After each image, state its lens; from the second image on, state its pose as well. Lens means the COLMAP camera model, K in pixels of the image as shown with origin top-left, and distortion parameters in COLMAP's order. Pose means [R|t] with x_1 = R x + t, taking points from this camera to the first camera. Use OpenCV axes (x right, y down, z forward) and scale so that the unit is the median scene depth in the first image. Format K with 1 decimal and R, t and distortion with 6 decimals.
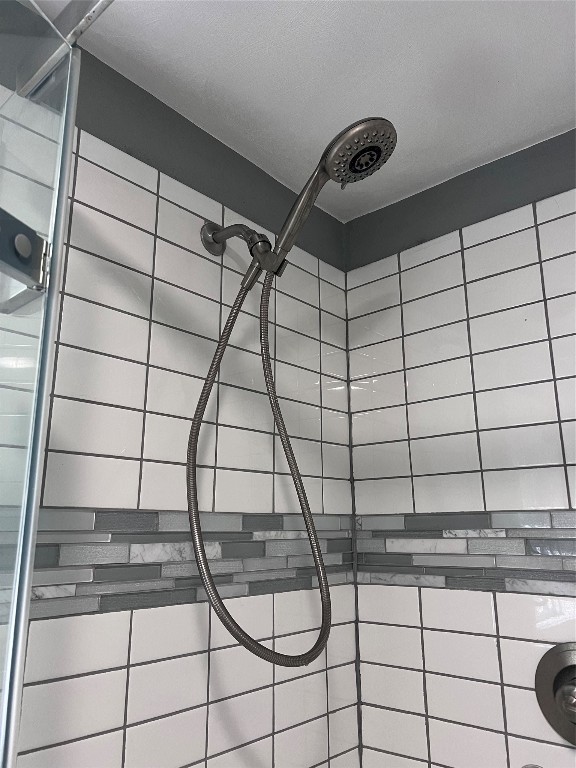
lens RADIAL K [[582.7, 0, 286.3], [0, 582.7, 383.6], [0, 0, 1]] dist [0.022363, -0.008304]
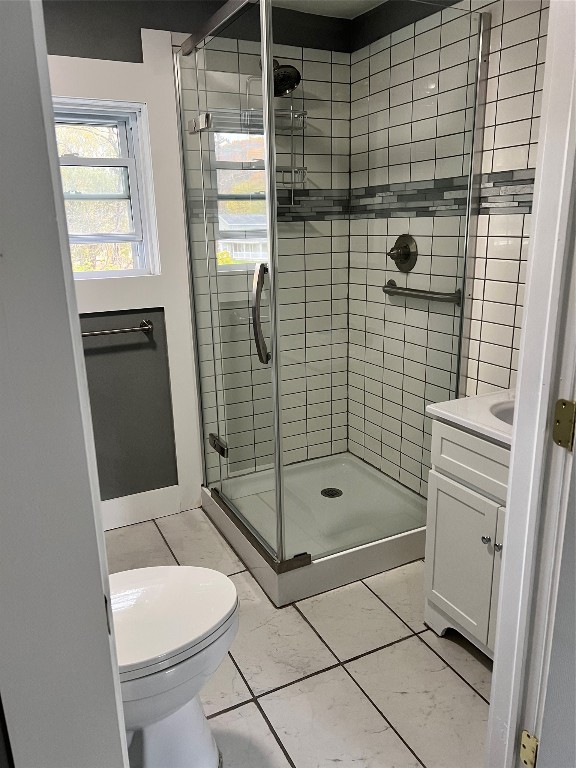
lens RADIAL K [[582.7, 0, 287.4], [0, 582.7, 383.7], [0, 0, 1]] dist [0.022363, -0.008304]
pose [[0.935563, 0.073098, -0.345513, 0.751105], [0.109248, 0.870454, 0.479974, -0.230555], [0.335838, -0.486793, 0.806378, -1.280833]]
